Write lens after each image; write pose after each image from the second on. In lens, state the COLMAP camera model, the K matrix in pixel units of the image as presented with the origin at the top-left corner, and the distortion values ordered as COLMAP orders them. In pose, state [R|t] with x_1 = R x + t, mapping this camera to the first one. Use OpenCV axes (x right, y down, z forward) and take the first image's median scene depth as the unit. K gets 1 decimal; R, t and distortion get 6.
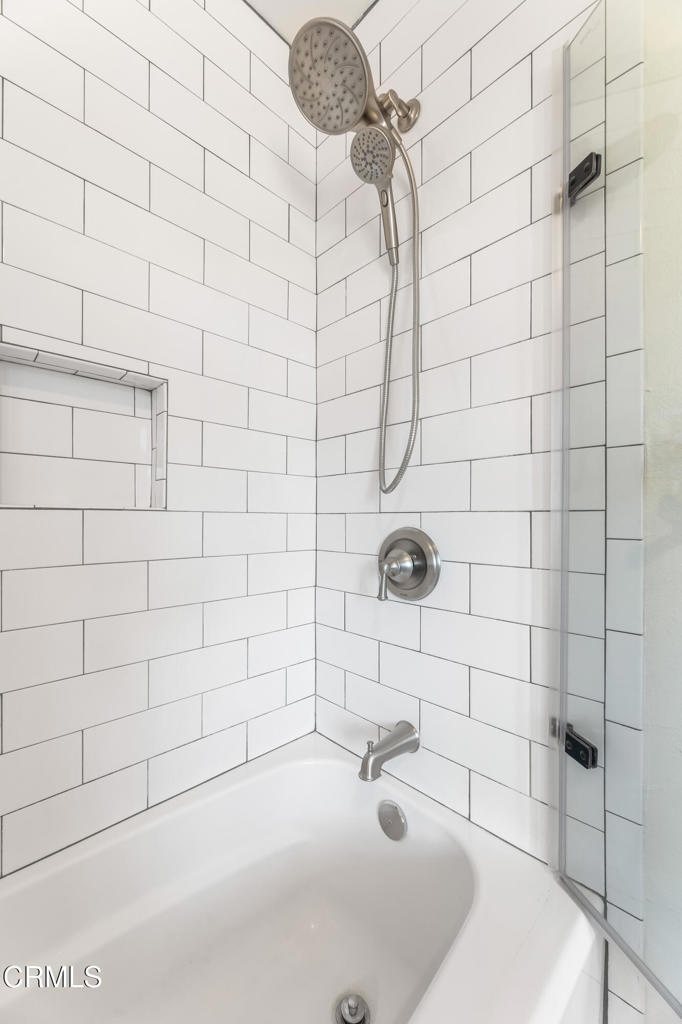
lens RADIAL K [[407.9, 0, 339.5], [0, 407.9, 514.7], [0, 0, 1]] dist [-0.001330, 0.000310]
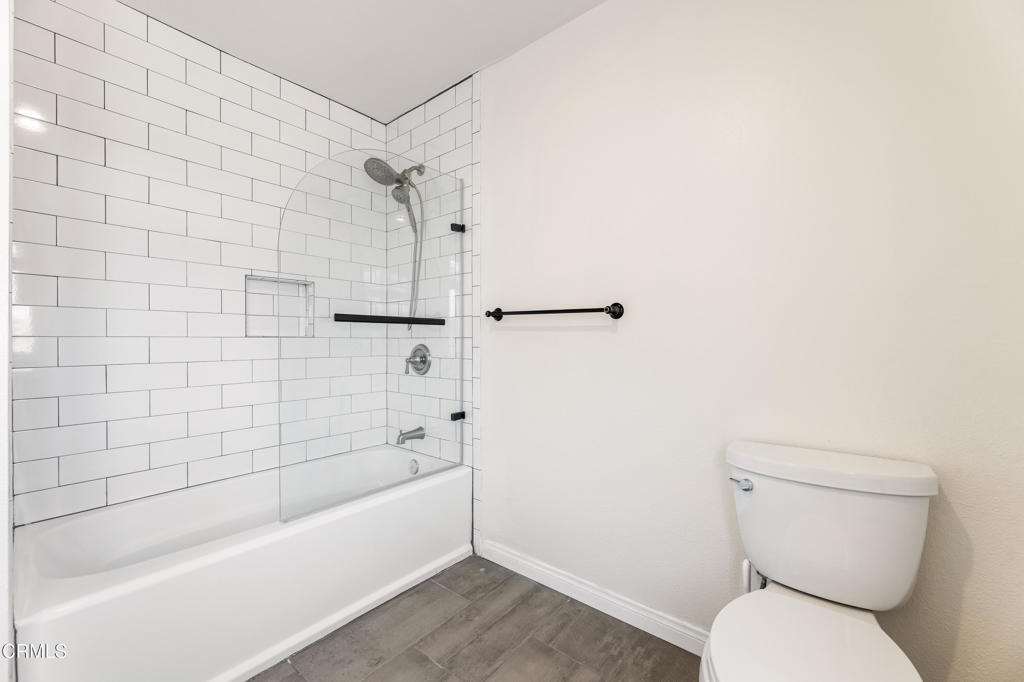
lens RADIAL K [[407.9, 0, 519.9], [0, 407.9, 333.2], [0, 0, 1]] dist [-0.001330, 0.000310]
pose [[0.992374, -0.000850, 0.123259, 0.456326], [0.001067, 0.999998, -0.001689, -0.027729], [-0.123257, 0.001807, 0.992373, -1.443367]]
